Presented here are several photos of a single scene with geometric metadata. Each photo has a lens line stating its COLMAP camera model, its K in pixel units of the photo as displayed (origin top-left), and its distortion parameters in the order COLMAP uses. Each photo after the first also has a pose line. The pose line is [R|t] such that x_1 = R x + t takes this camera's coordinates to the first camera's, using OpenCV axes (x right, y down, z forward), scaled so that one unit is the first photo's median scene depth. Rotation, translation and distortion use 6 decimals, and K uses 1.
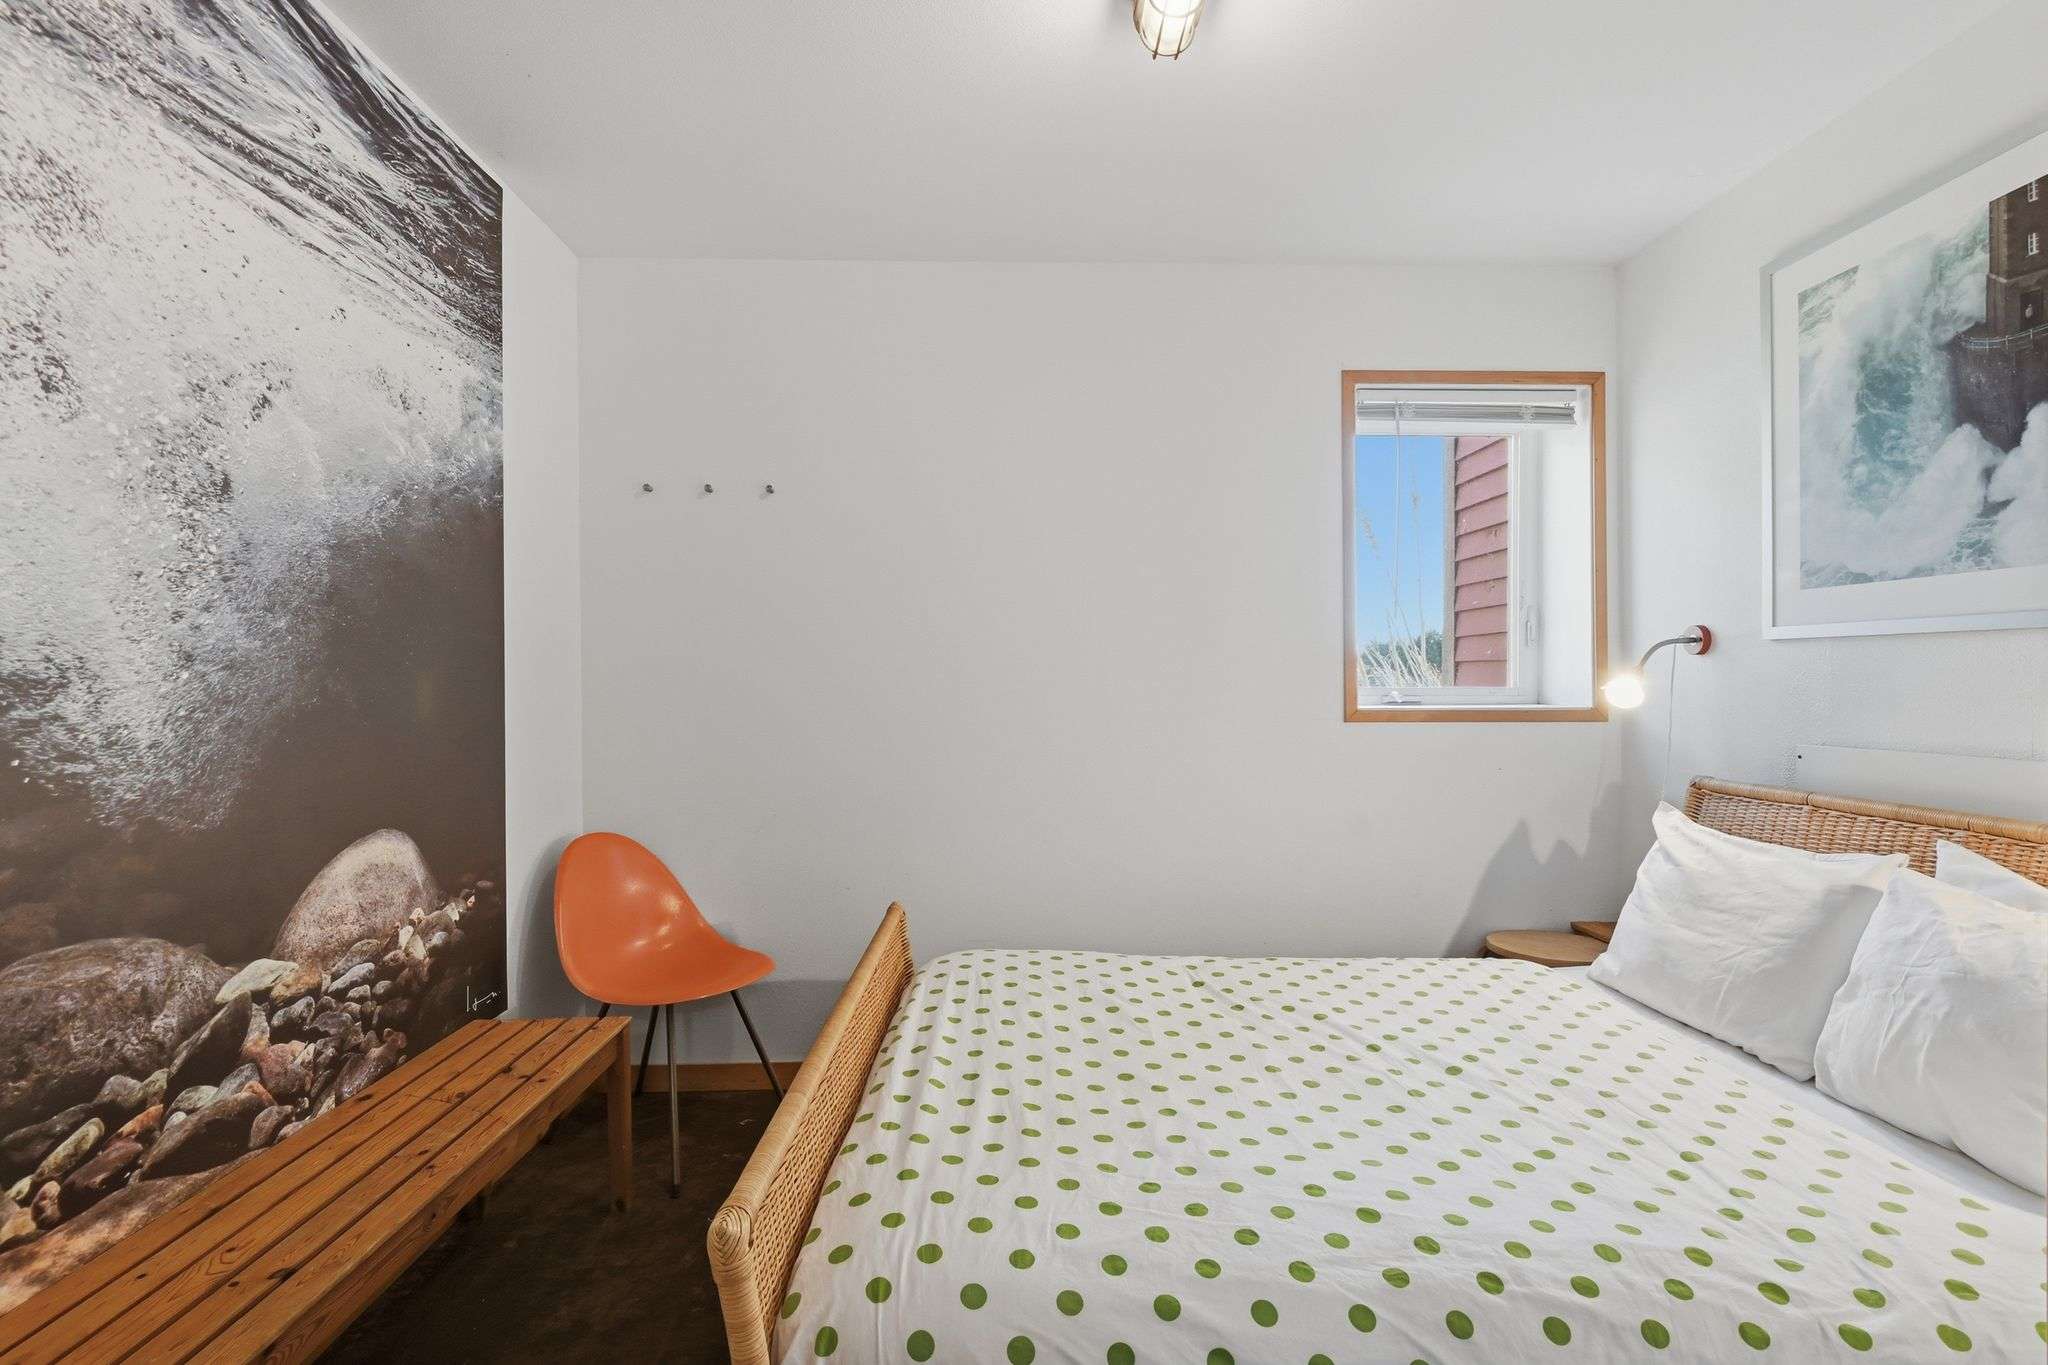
lens RADIAL K [[903.9, 0, 1025.4], [0, 903.9, 692.3], [0, 0, 1]] dist [-0.003857, -0.001853]
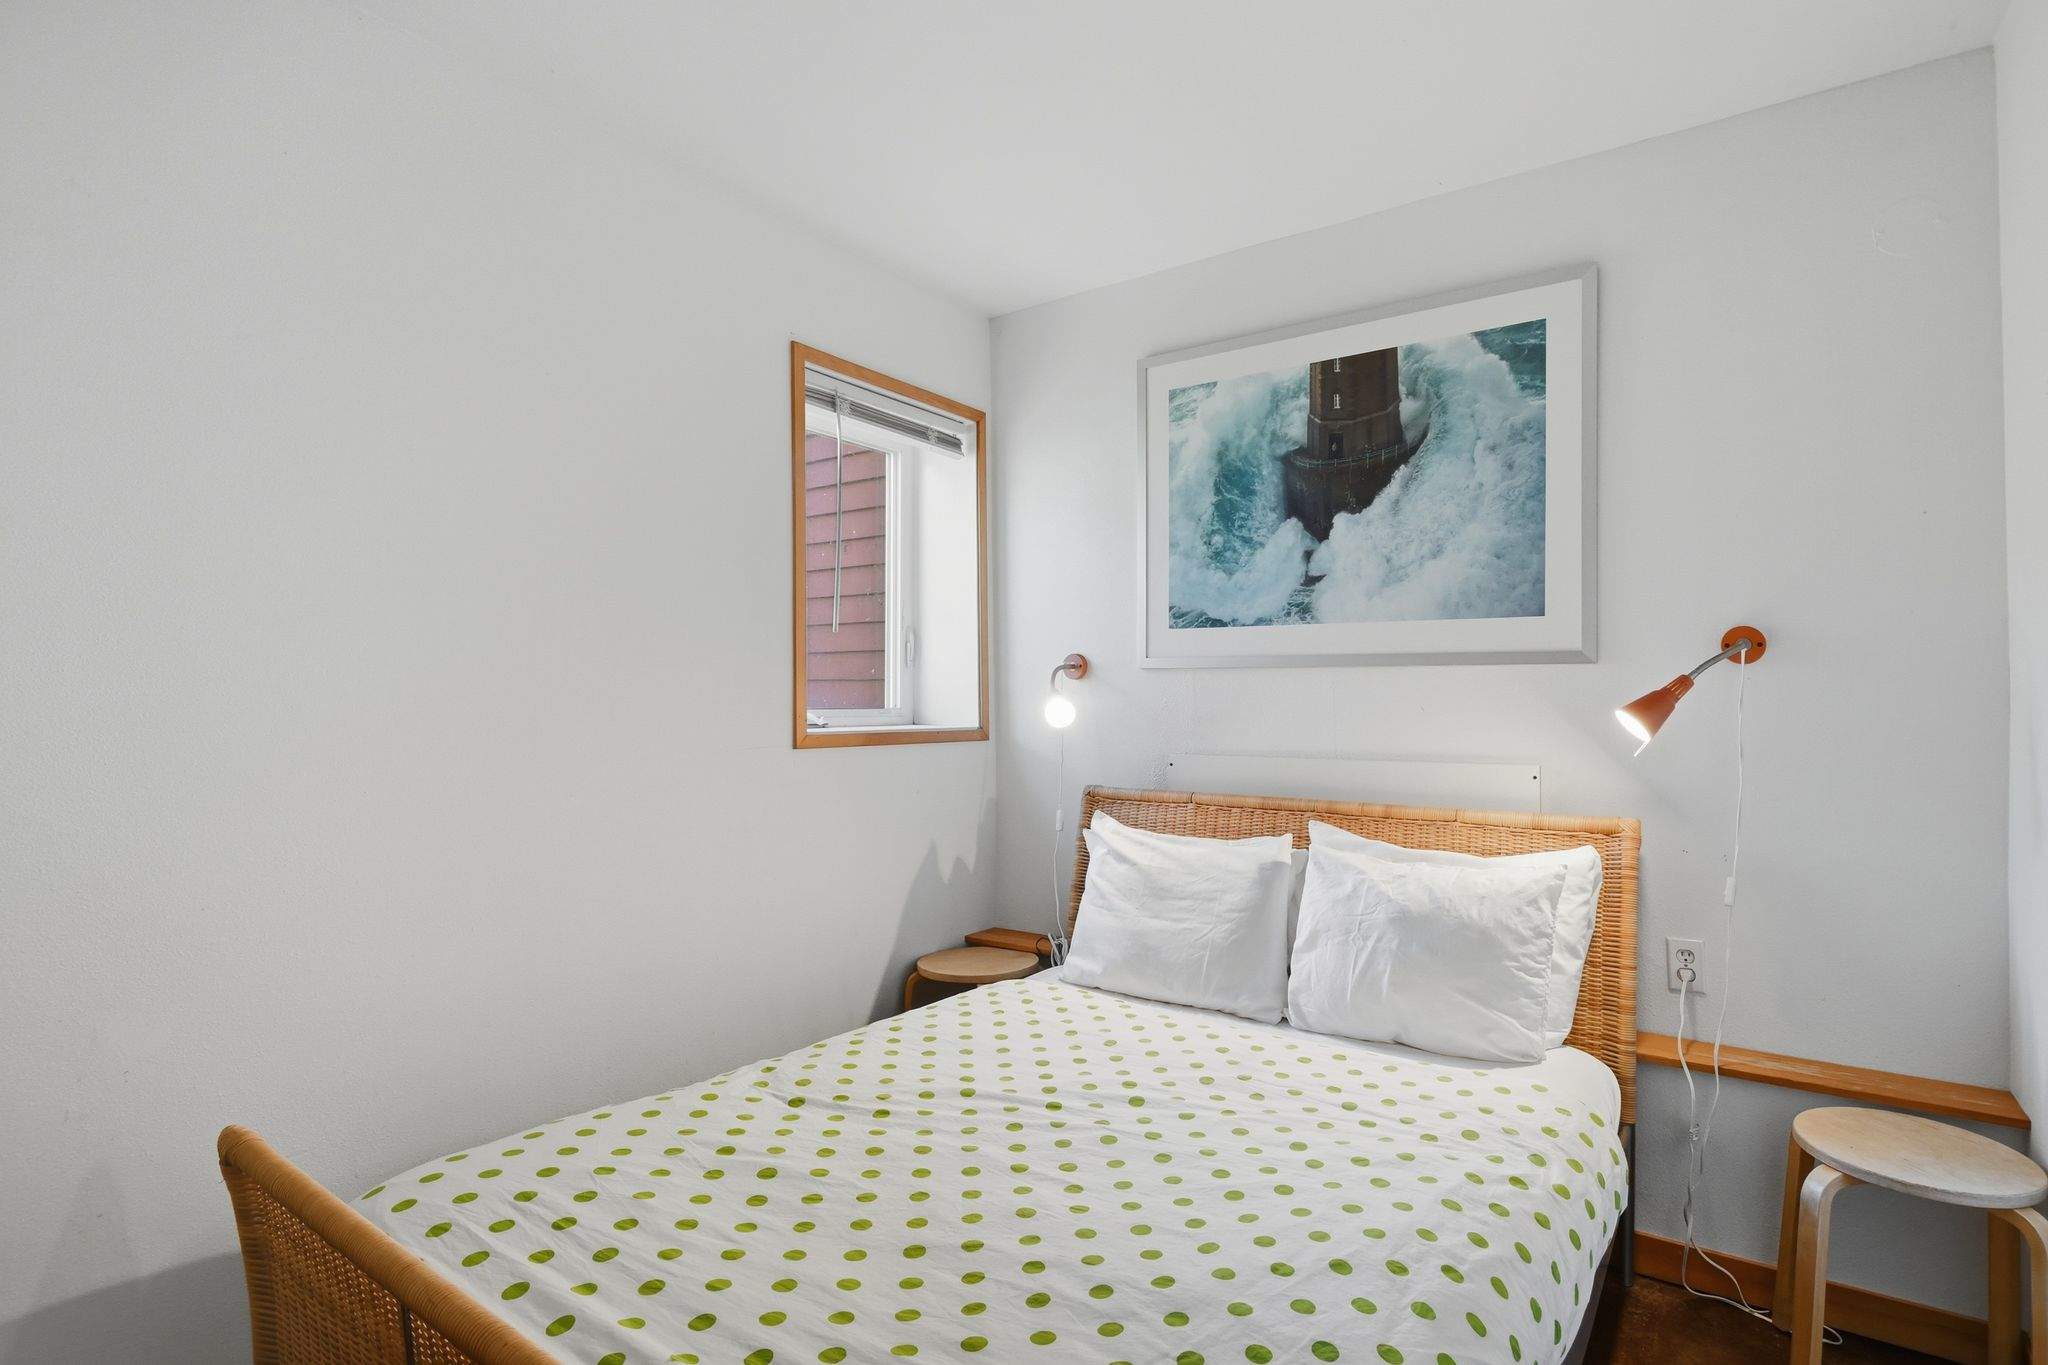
lens RADIAL K [[1001.8, 0, 1023.3], [0, 1001.8, 689.5], [0, 0, 1]] dist [0.007842, -0.016457]
pose [[0.610403, 0.012709, 0.791989, -0.402382], [0.005066, 0.999788, -0.019949, -0.004946], [-0.792075, 0.016189, 0.610209, 0.369580]]
